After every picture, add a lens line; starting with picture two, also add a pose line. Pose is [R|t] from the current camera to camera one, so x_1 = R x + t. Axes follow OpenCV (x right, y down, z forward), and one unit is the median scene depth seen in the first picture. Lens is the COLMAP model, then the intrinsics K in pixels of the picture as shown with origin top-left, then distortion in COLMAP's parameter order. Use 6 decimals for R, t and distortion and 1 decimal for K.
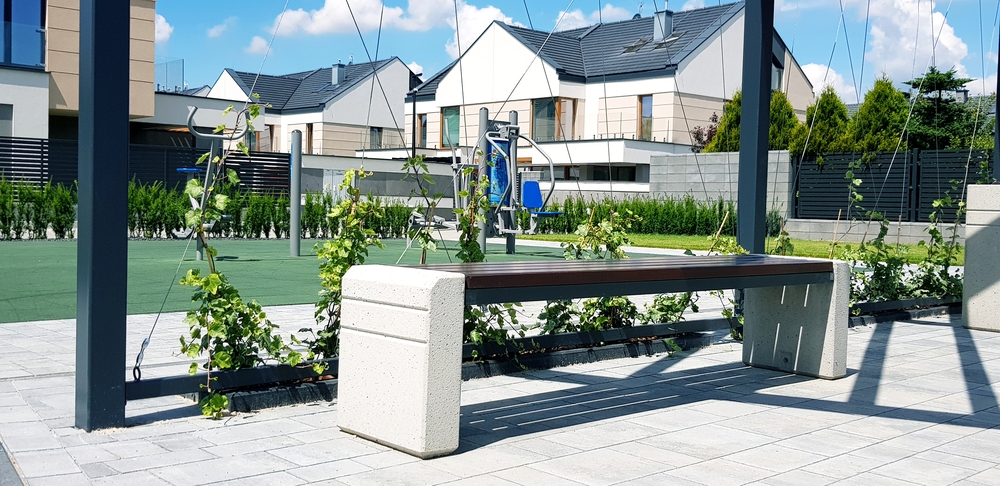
lens RADIAL K [[980.3, 0, 492.2], [0, 980.3, 248.0], [0, 0, 1]] dist [0.069038, 0.000000]
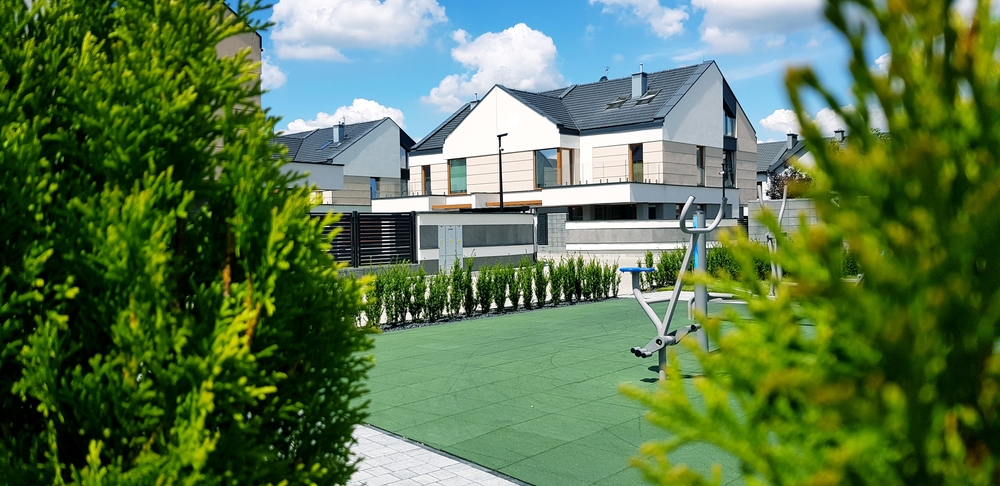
lens RADIAL K [[788.0, 0, 490.6], [0, 788.0, 244.0], [0, 0, 1]] dist [0.060897, -0.074194]
pose [[0.994697, -0.041592, 0.094067, -0.106373], [0.044278, 0.998664, -0.026650, -0.018712], [-0.092833, 0.030674, 0.995209, 0.079891]]
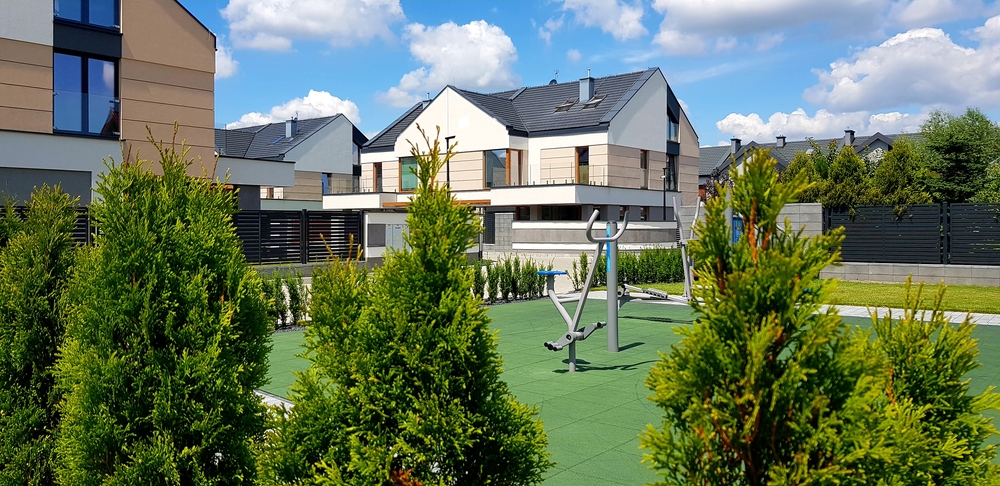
lens RADIAL K [[788.0, 0, 479.0], [0, 788.0, 229.6], [0, 0, 1]] dist [0.060897, -0.074194]
pose [[0.989959, -0.023789, 0.139336, -0.103571], [0.029447, 0.998817, -0.038689, -0.019793], [-0.138251, 0.042403, 0.989489, 0.060948]]
